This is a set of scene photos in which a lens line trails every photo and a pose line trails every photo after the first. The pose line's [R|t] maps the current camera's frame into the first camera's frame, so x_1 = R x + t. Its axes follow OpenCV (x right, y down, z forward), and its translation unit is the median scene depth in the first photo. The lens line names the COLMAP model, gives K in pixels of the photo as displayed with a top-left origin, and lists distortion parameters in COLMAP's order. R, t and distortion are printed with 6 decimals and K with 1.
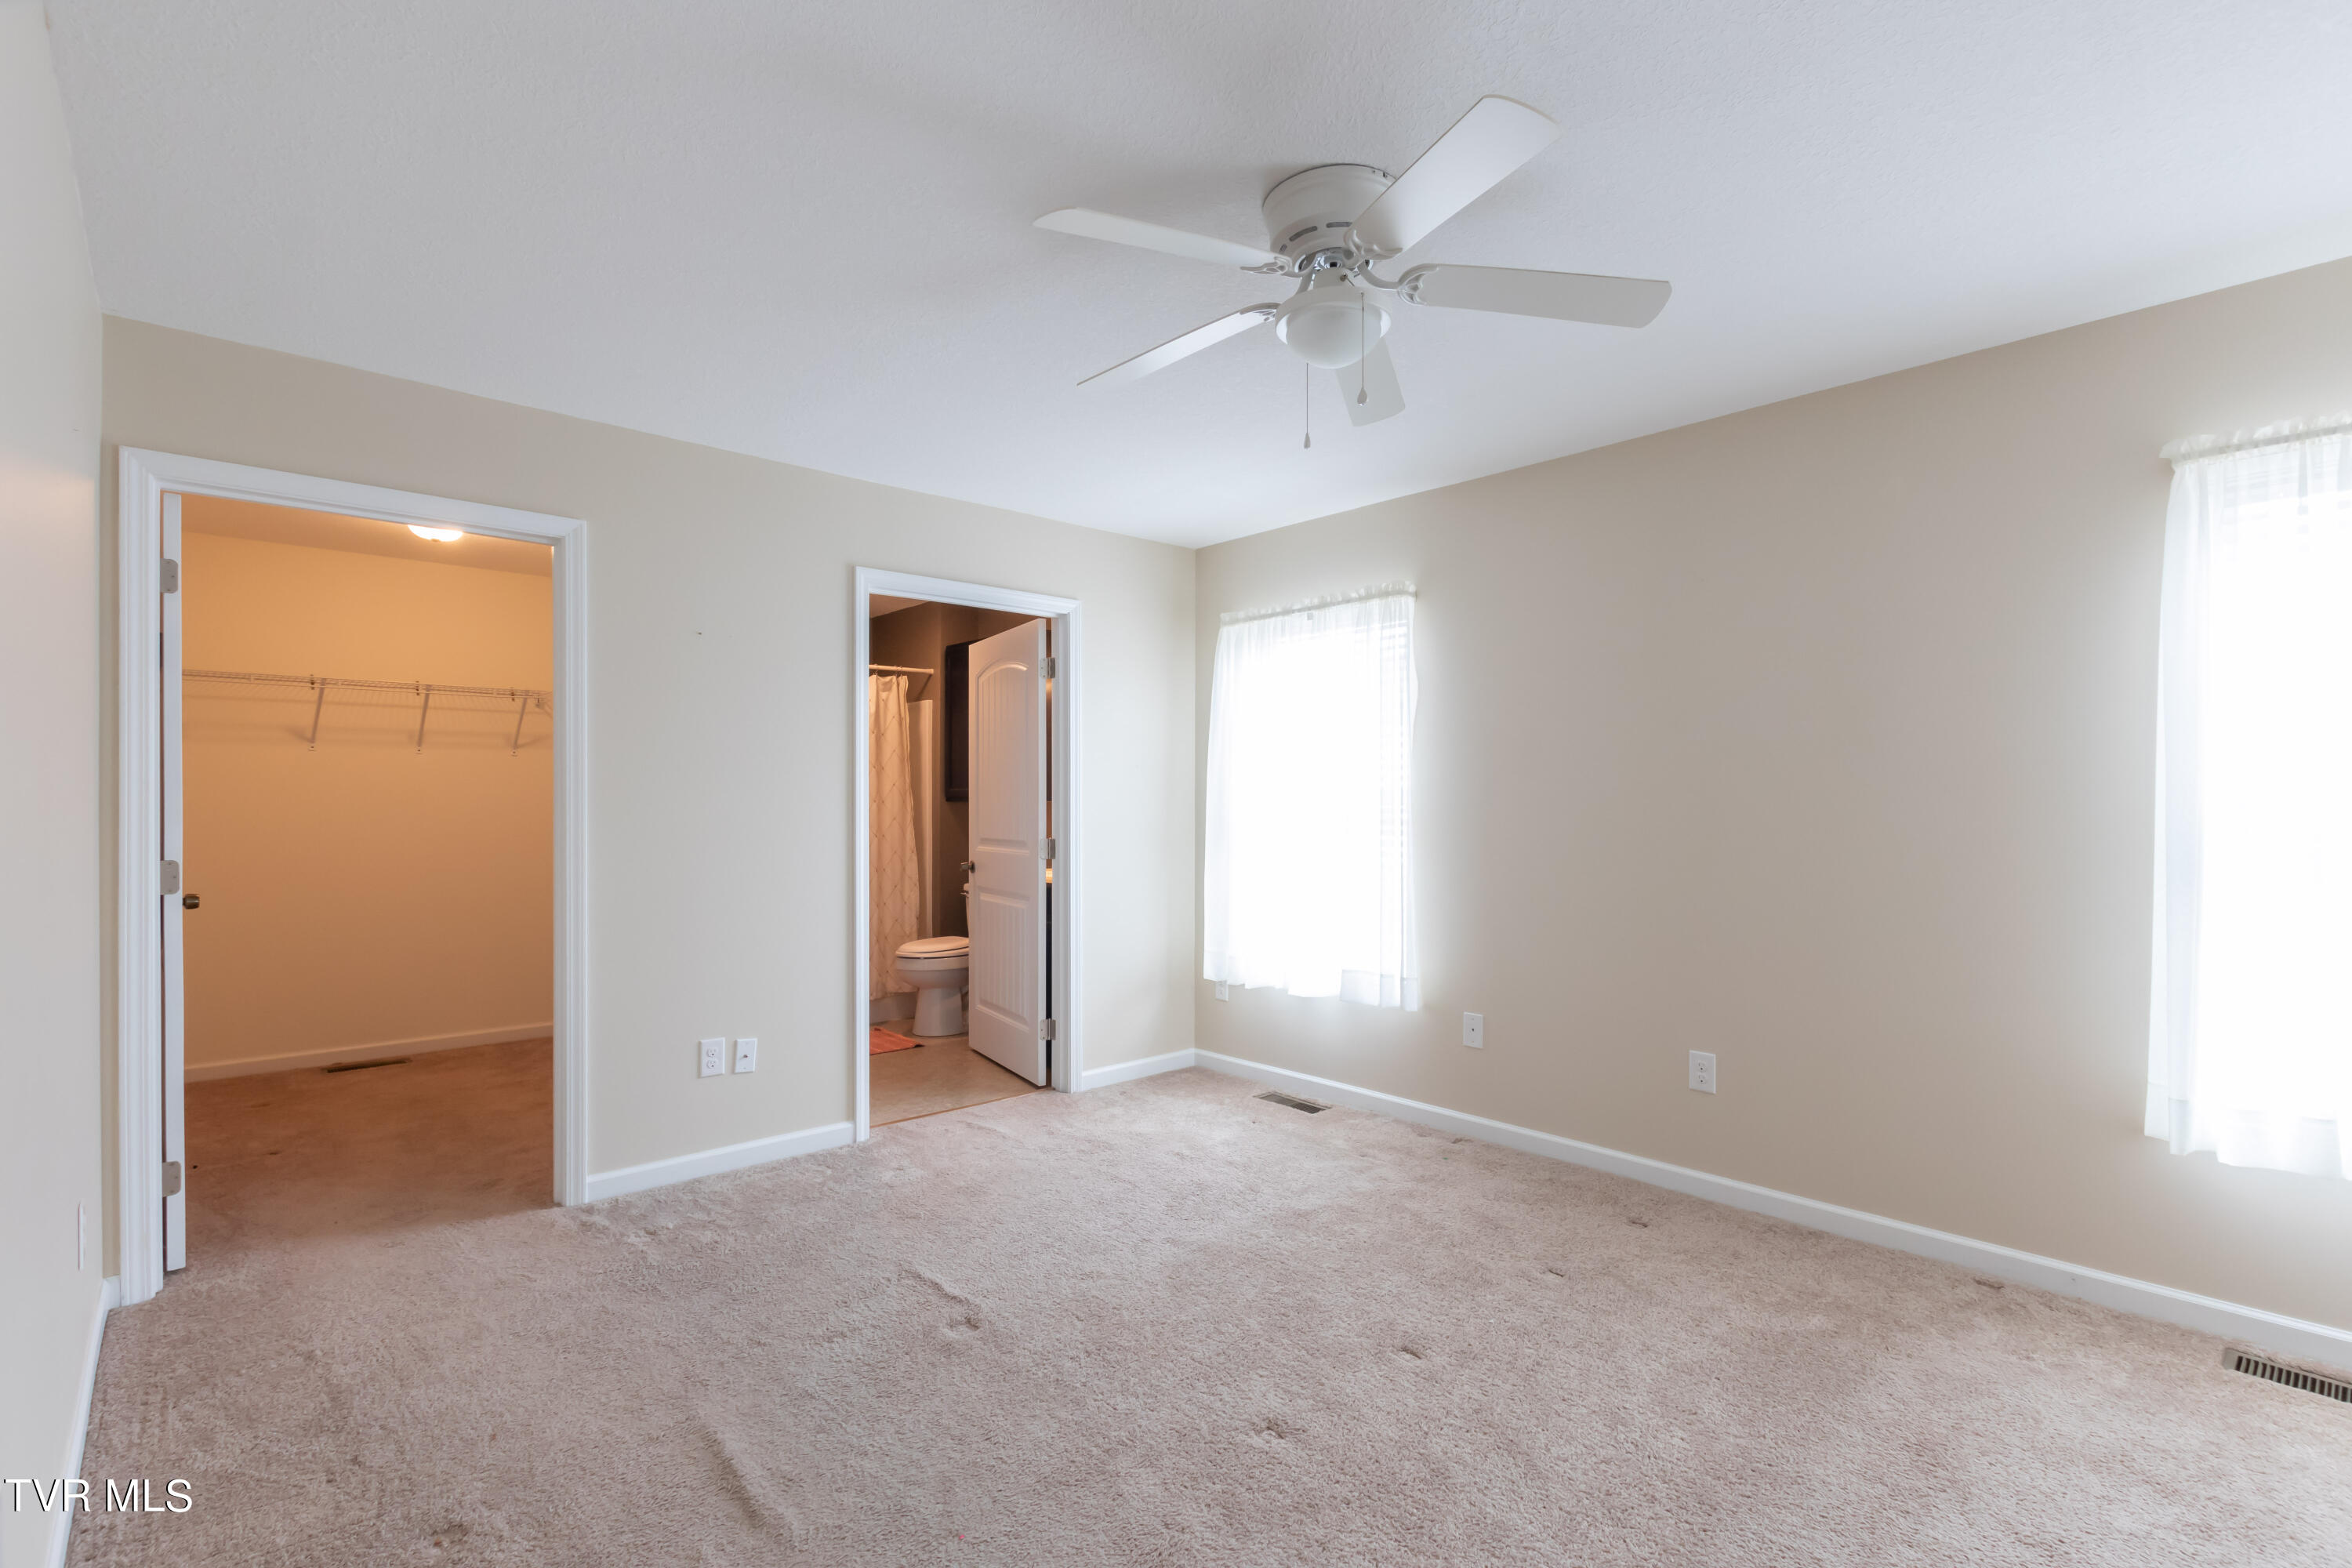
lens RADIAL K [[1084.5, 0, 1186.7], [0, 1084.5, 806.0], [0, 0, 1]] dist [-0.005501, -0.000725]
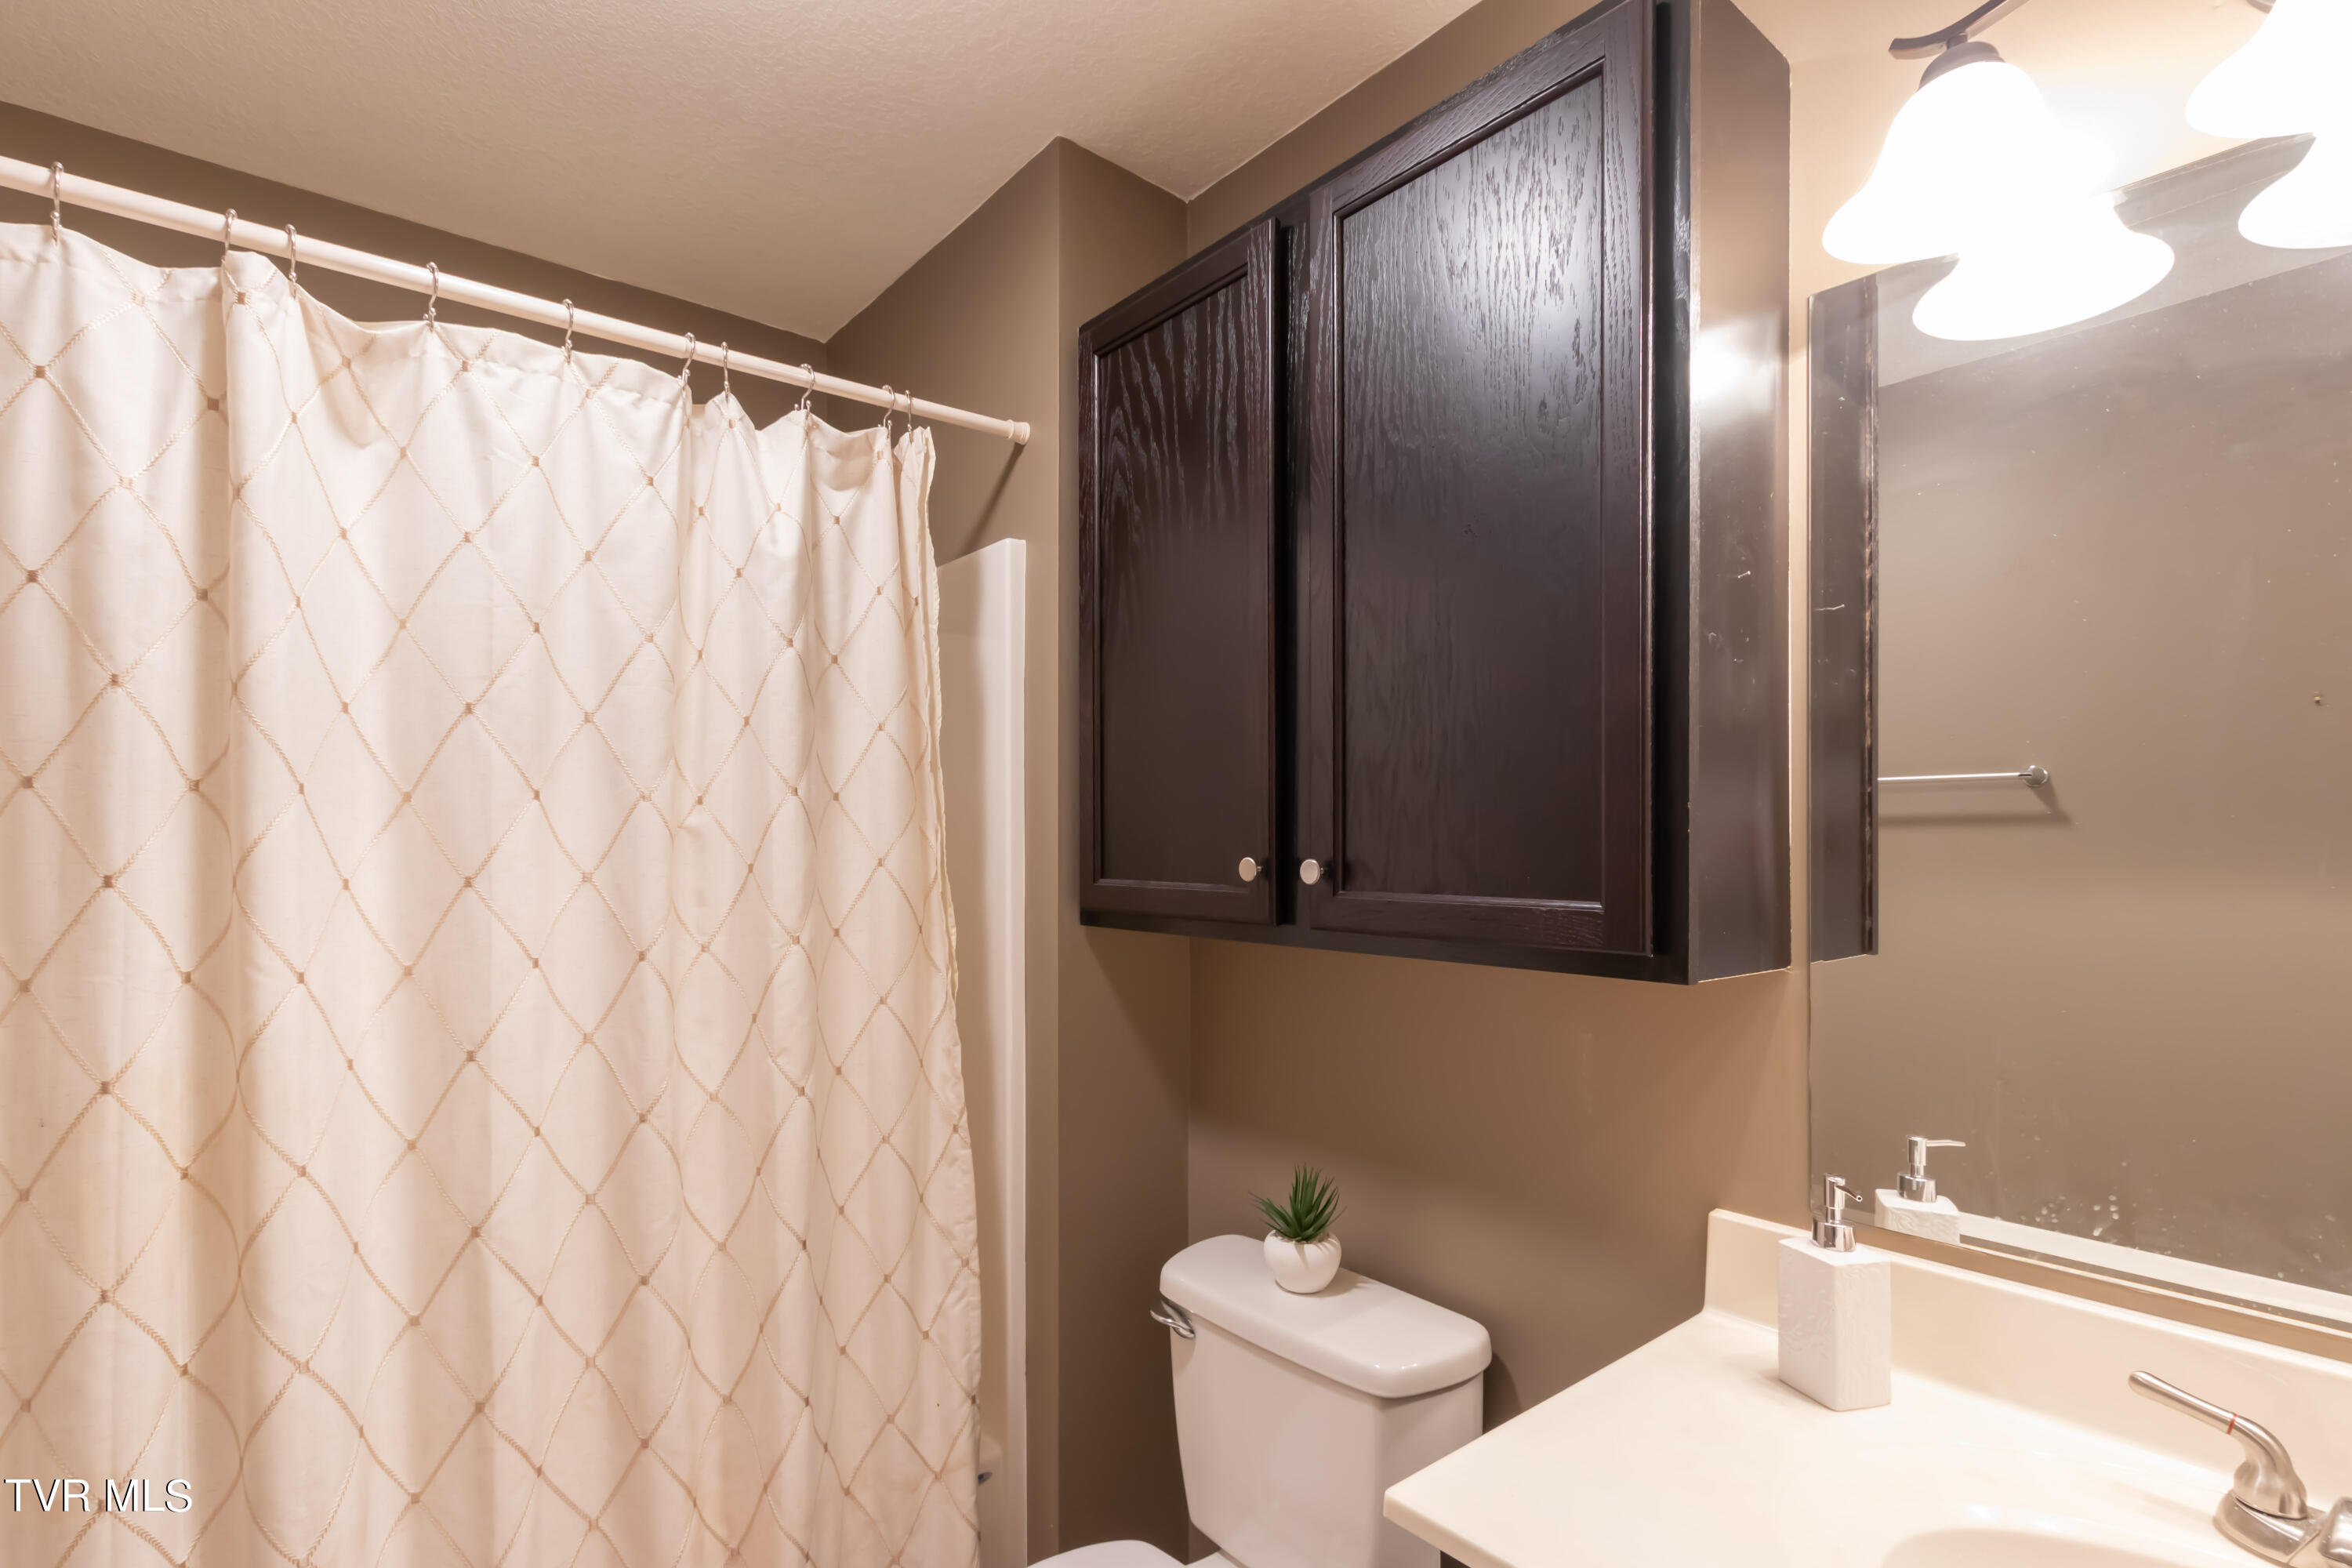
lens RADIAL K [[1084.5, 0, 1166.9], [0, 1084.5, 844.8], [0, 0, 1]] dist [-0.005501, -0.000725]
pose [[0.997481, 0.001554, -0.070924, -0.187174], [-0.000564, 0.999902, 0.013968, -0.027432], [0.070938, -0.013893, 0.997384, 0.759064]]
